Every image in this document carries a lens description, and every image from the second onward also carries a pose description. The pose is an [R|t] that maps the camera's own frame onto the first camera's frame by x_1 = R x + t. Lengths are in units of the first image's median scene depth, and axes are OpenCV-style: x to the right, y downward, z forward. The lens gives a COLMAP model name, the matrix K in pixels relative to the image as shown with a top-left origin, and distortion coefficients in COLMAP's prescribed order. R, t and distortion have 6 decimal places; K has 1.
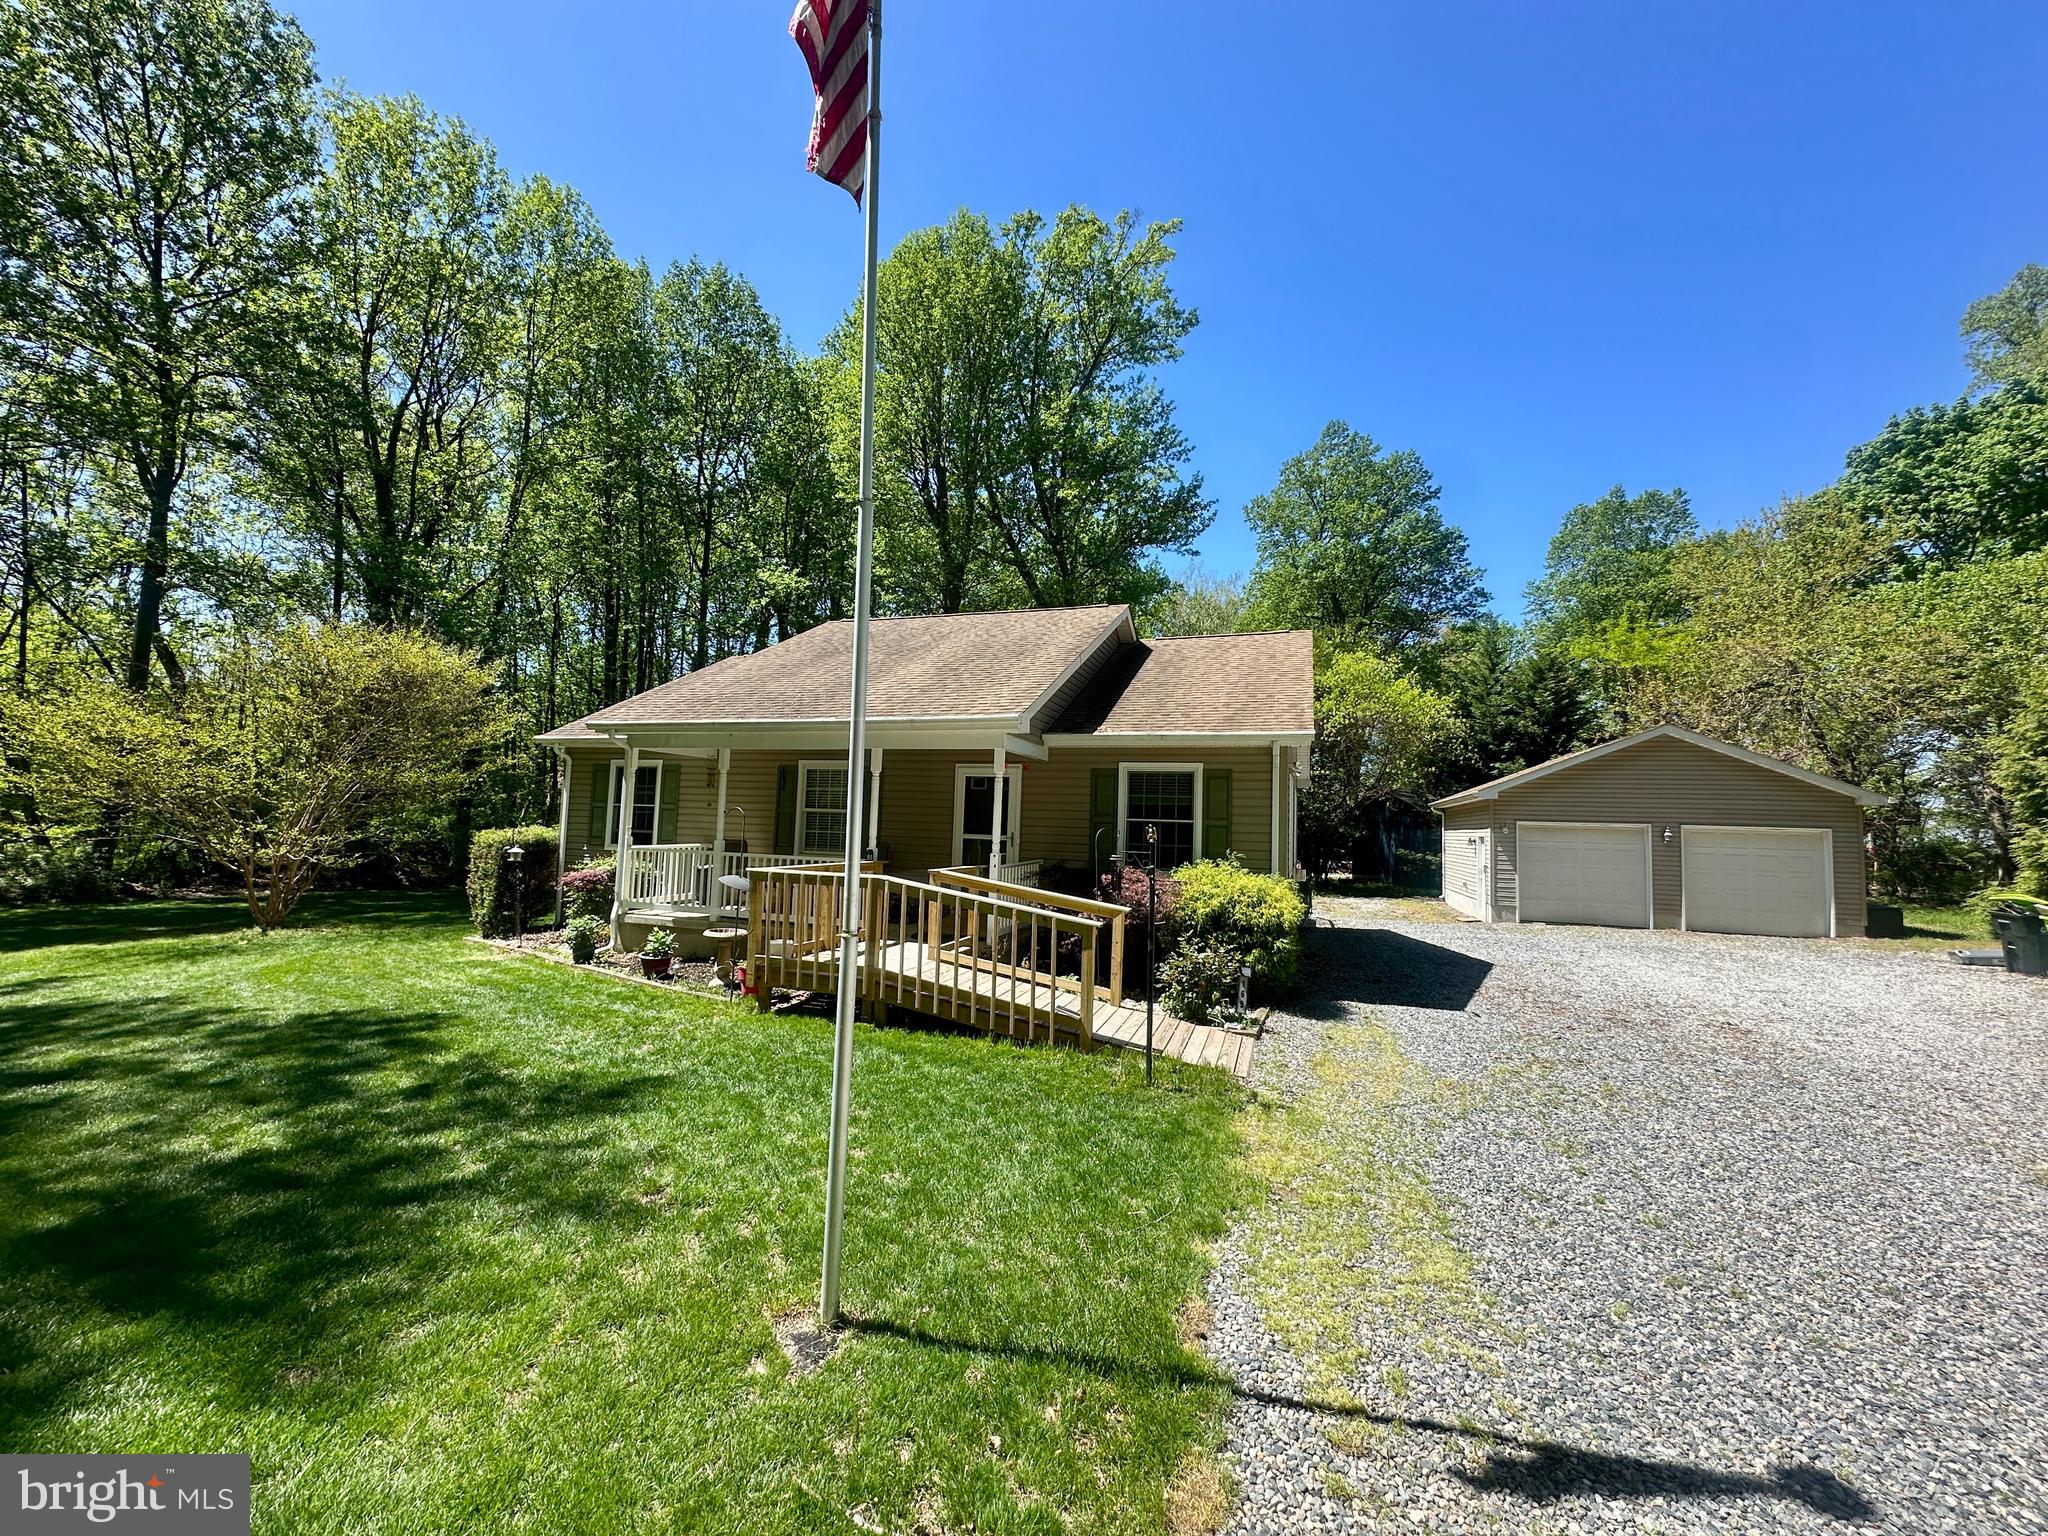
lens RADIAL K [[830.4, 0, 1023.1], [0, 830.4, 763.7], [0, 0, 1]] dist [-0.003530, -0.000072]
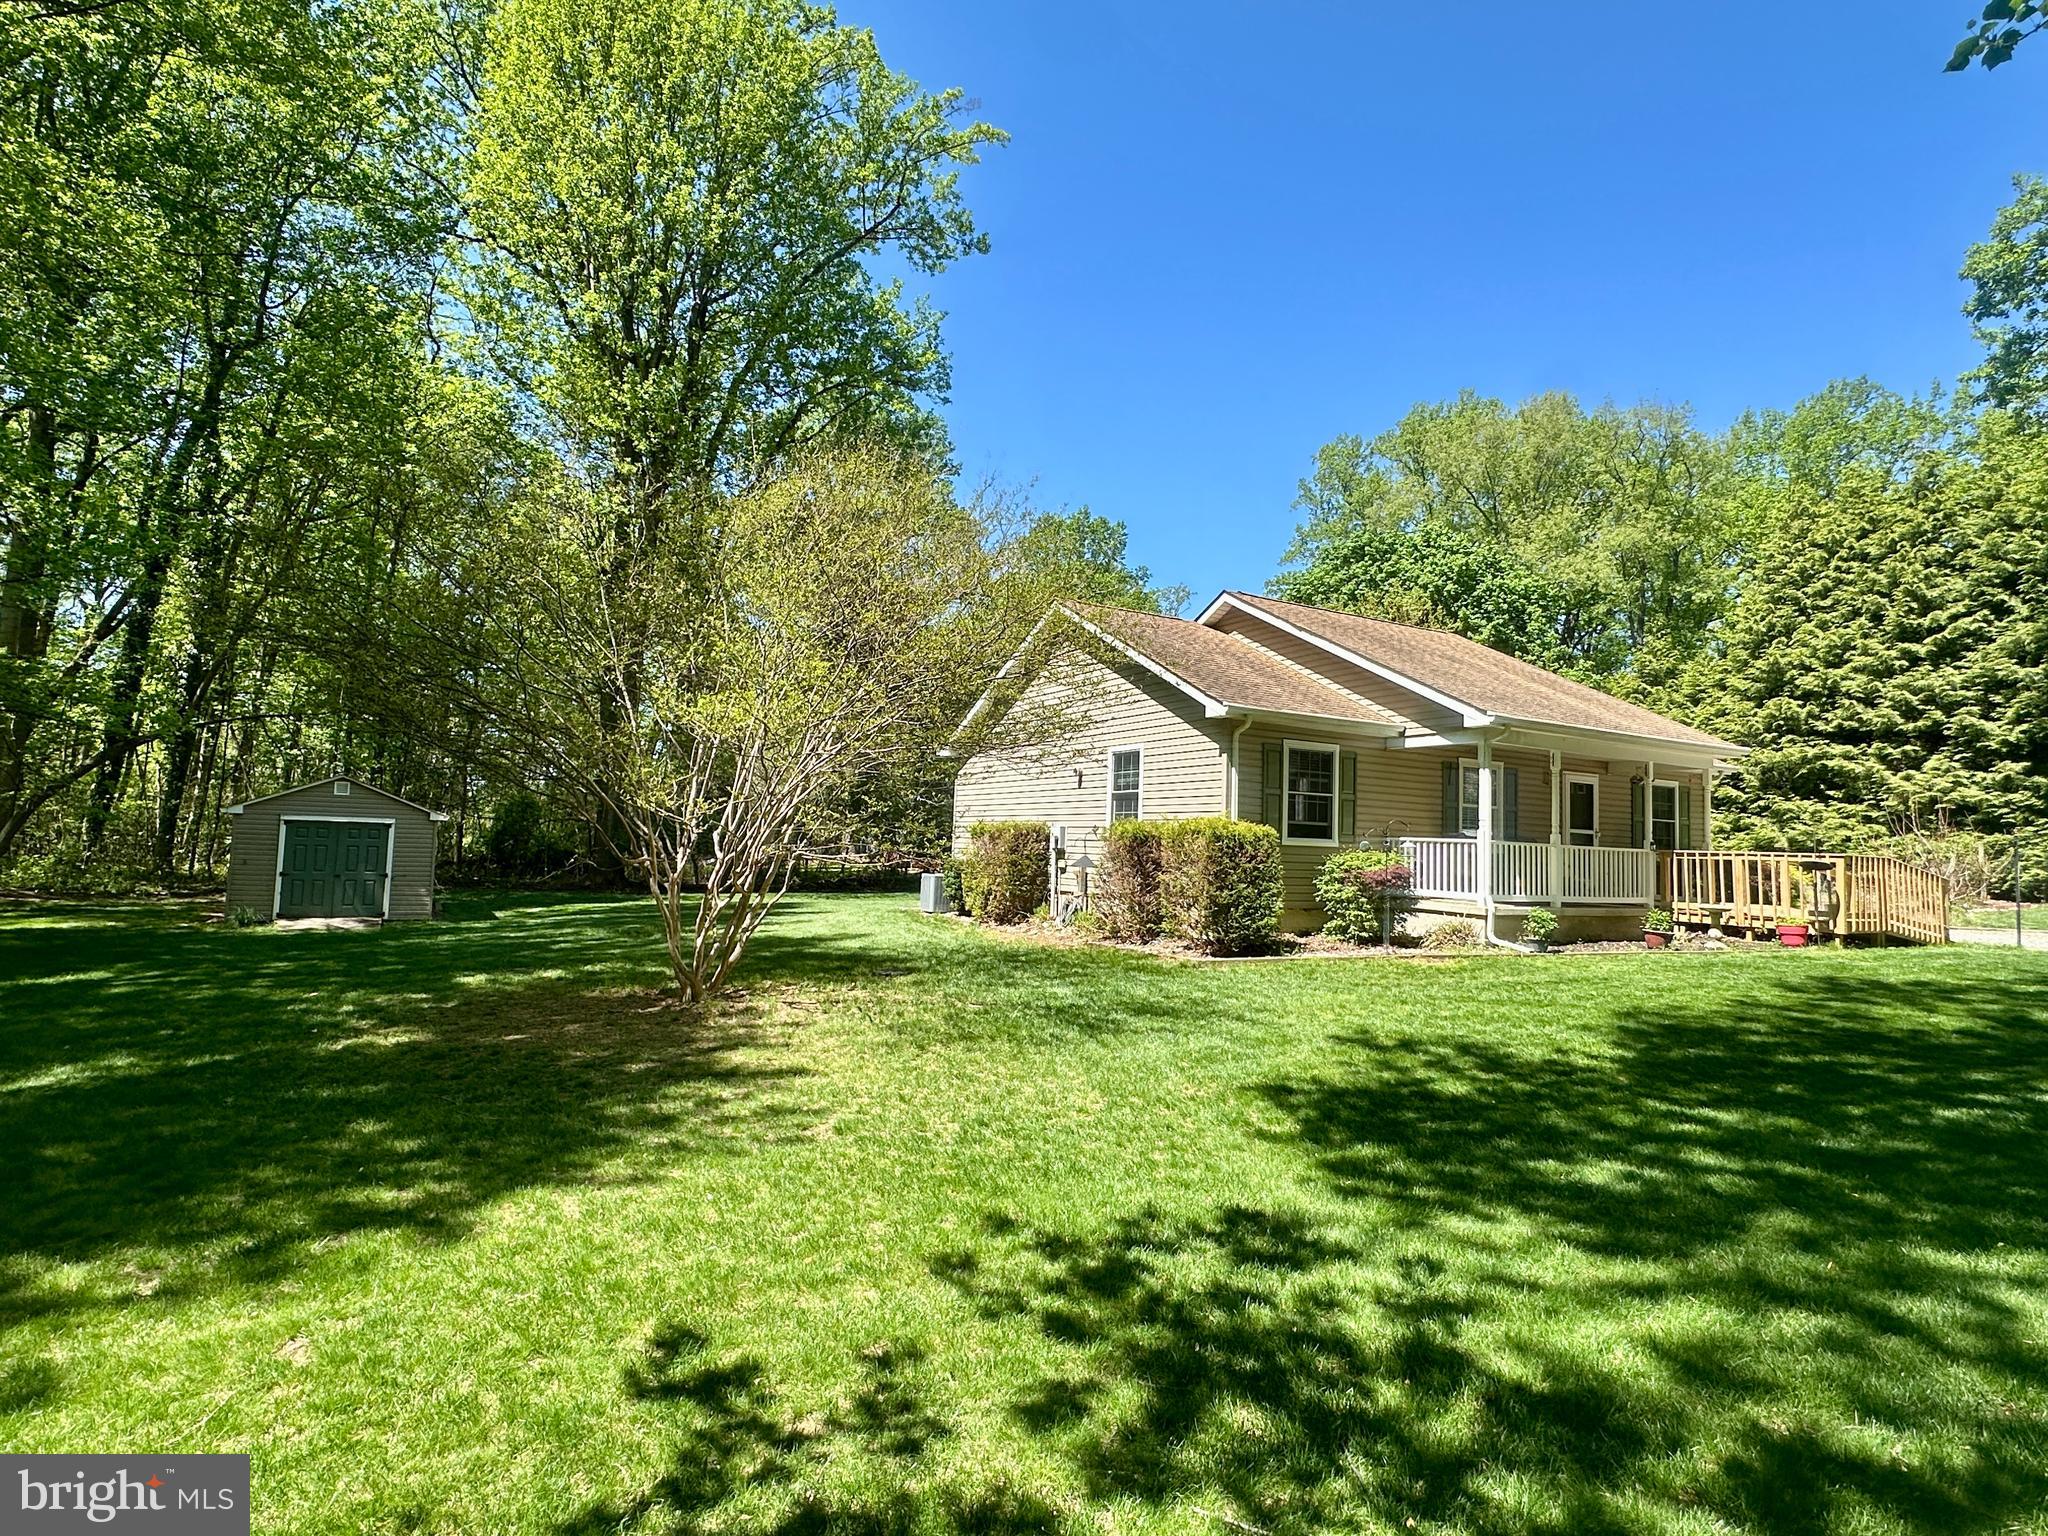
lens RADIAL K [[1067.5, 0, 1024.0], [0, 1067.5, 768.0], [0, 0, 1]] dist [-0.001854, -0.001067]
pose [[0.651300, 0.043740, 0.757559, -0.709154], [-0.069016, 0.997614, 0.001735, 0.019267], [-0.755676, -0.053414, 0.652764, 0.232521]]
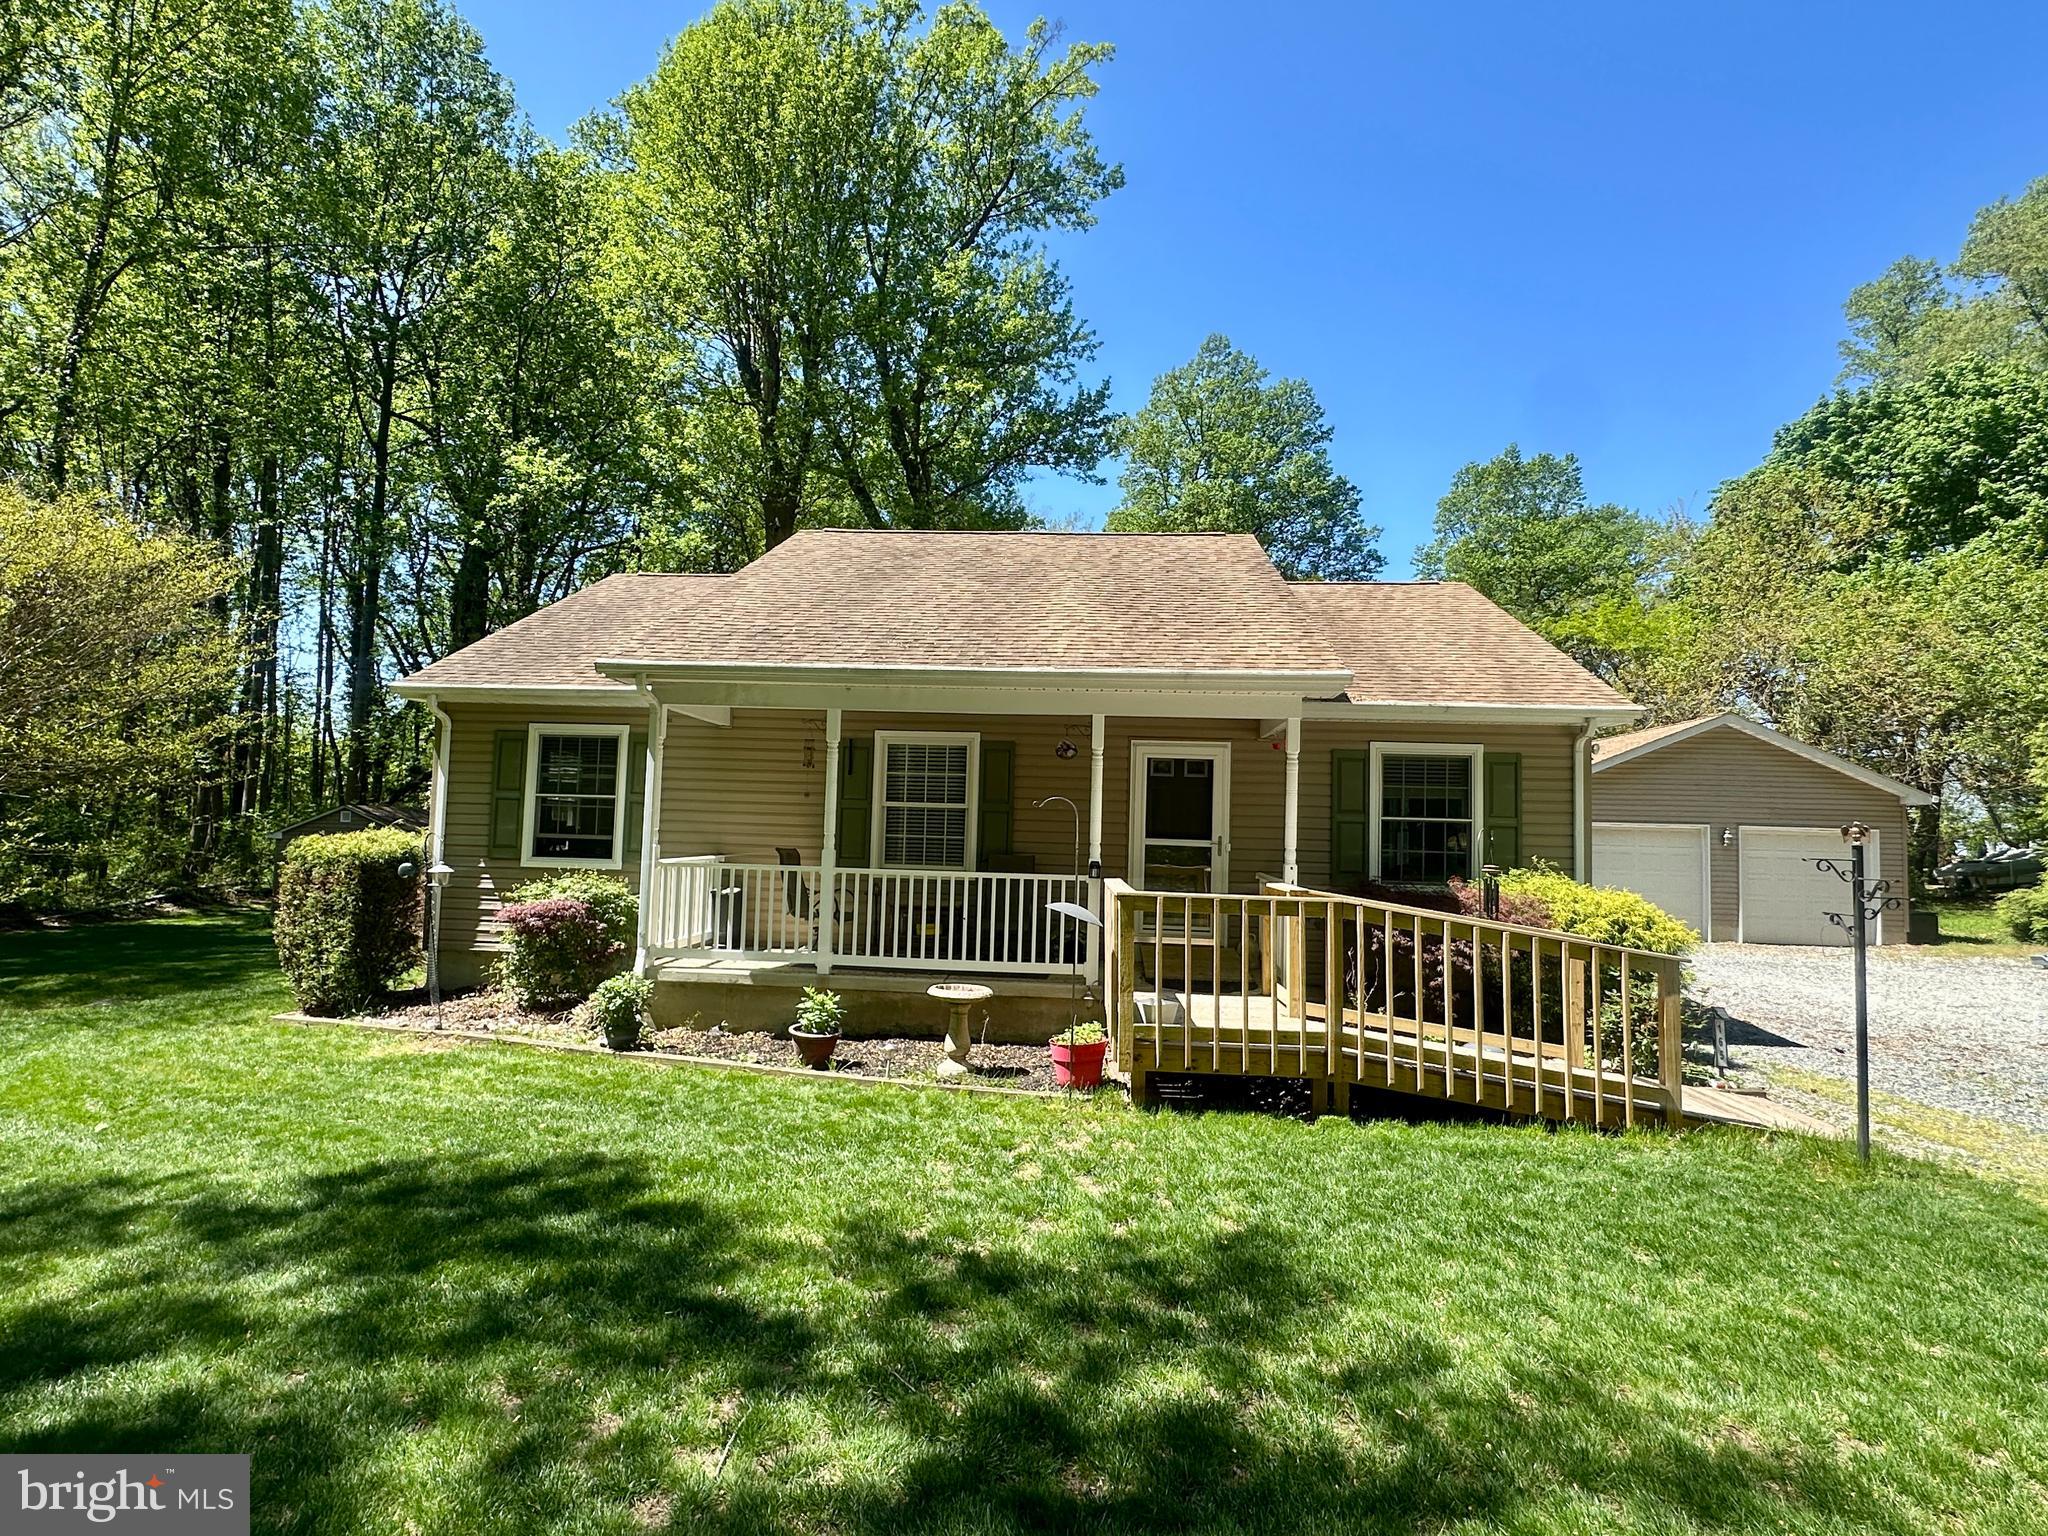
lens RADIAL K [[1067.5, 0, 1024.0], [0, 1067.5, 768.0], [0, 0, 1]] dist [-0.001854, -0.001067]
pose [[0.964570, 0.012698, 0.263523, -0.156946], [-0.017282, 0.999737, 0.015081, 0.004506], [-0.263262, -0.019101, 0.964535, 0.054530]]
